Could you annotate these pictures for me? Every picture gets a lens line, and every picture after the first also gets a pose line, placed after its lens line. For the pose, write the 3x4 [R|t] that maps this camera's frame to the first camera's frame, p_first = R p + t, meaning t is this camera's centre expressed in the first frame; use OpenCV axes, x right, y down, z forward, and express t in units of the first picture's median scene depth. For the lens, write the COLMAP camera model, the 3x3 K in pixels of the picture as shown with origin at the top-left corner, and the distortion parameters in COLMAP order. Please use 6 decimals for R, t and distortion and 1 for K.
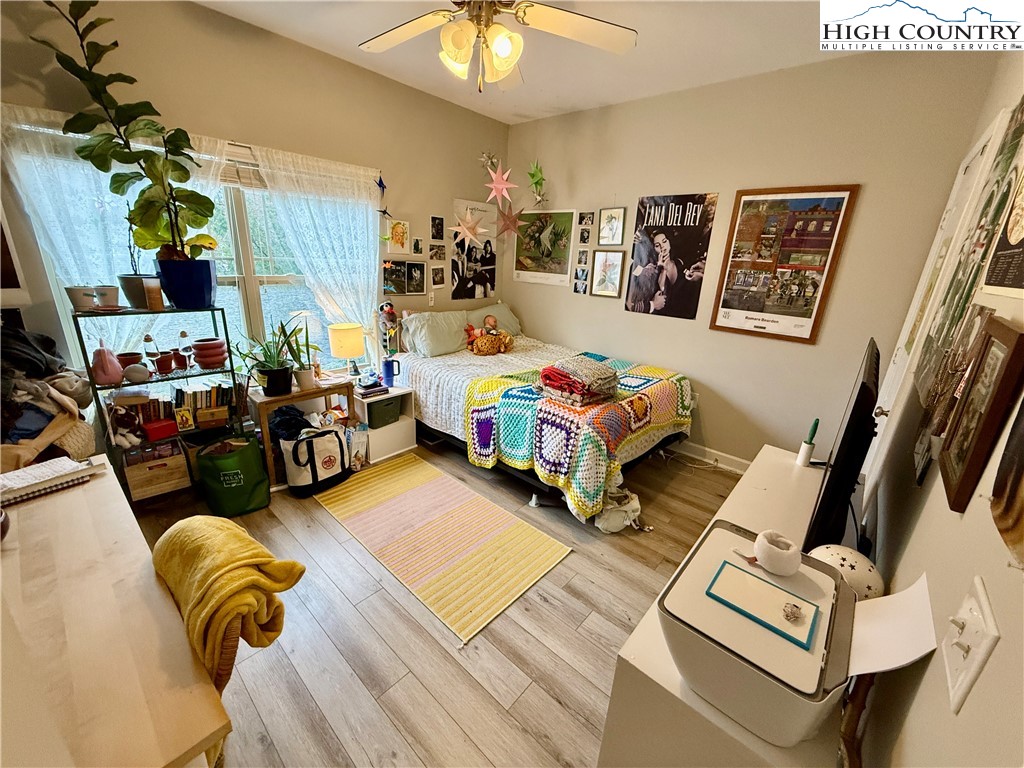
lens RADIAL K [[403.0, 0, 506.8], [0, 403.0, 384.0], [0, 0, 1]] dist [-0.002298, -0.000322]
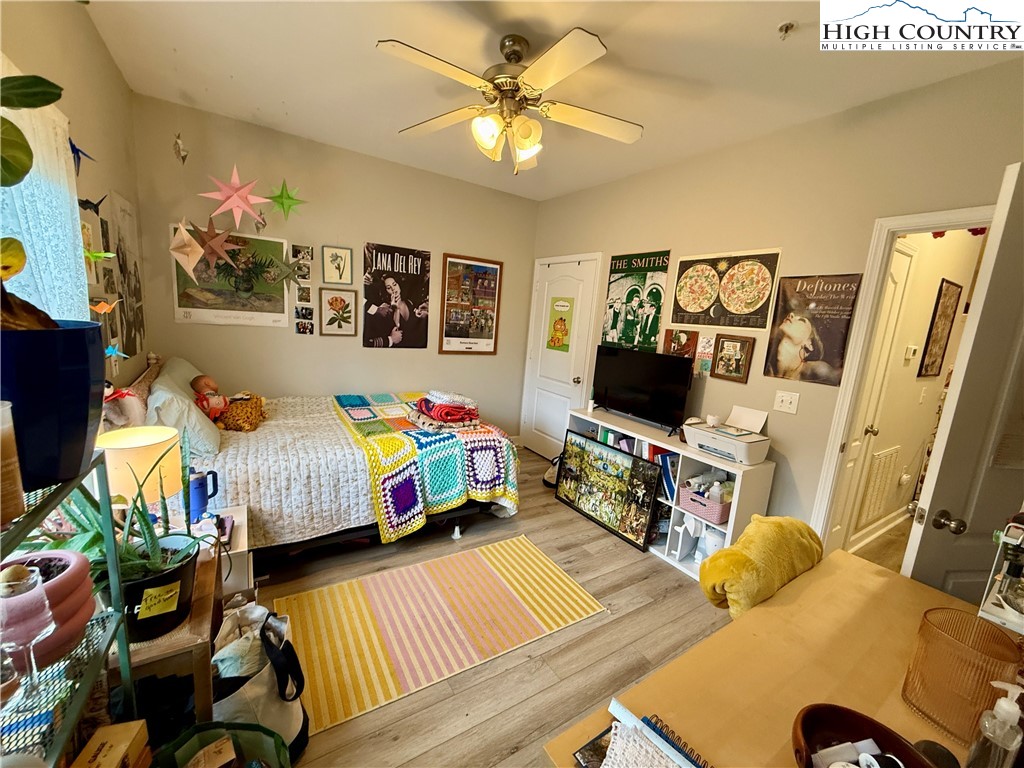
lens RADIAL K [[403.0, 0, 505.8], [0, 403.0, 386.1], [0, 0, 1]] dist [-0.002298, -0.000322]
pose [[0.285393, -0.193615, 0.938650, -0.762624], [0.238556, 0.962909, 0.126087, -0.168102], [-0.928247, 0.187936, 0.320996, 0.454609]]
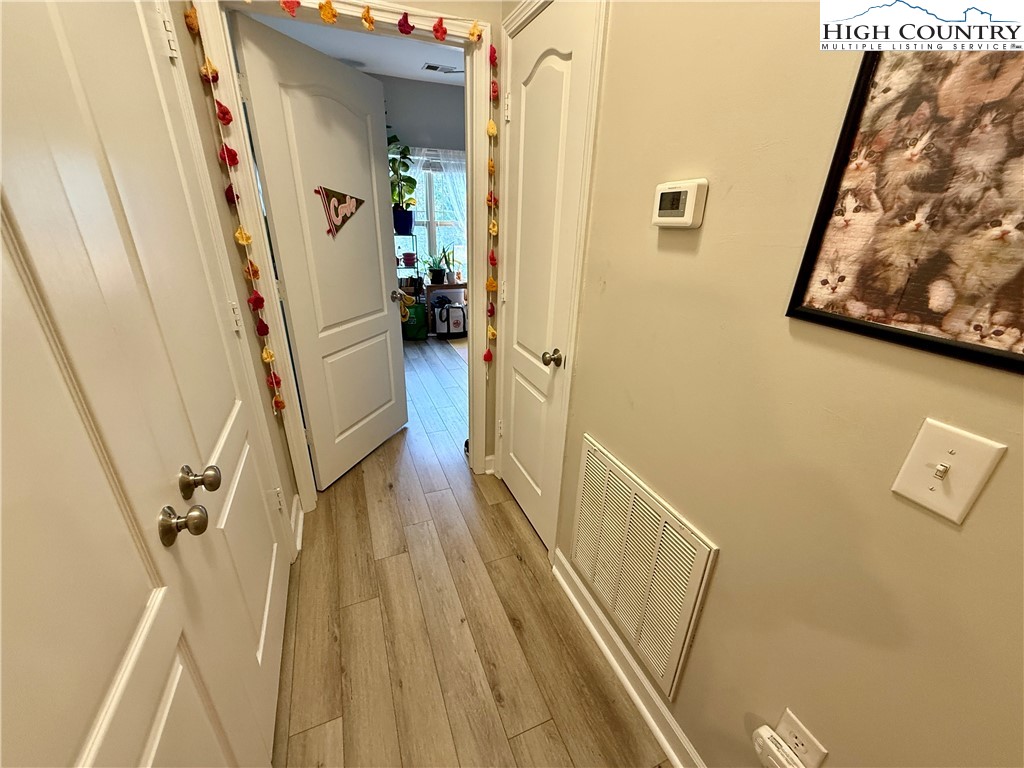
lens RADIAL K [[403.0, 0, 505.6], [0, 403.0, 383.3], [0, 0, 1]] dist [-0.002298, -0.000322]
pose [[0.901192, 0.144589, -0.408591, 0.531132], [-0.117218, 0.988891, 0.091406, 0.259997], [0.417268, -0.034480, 0.908129, -0.566486]]
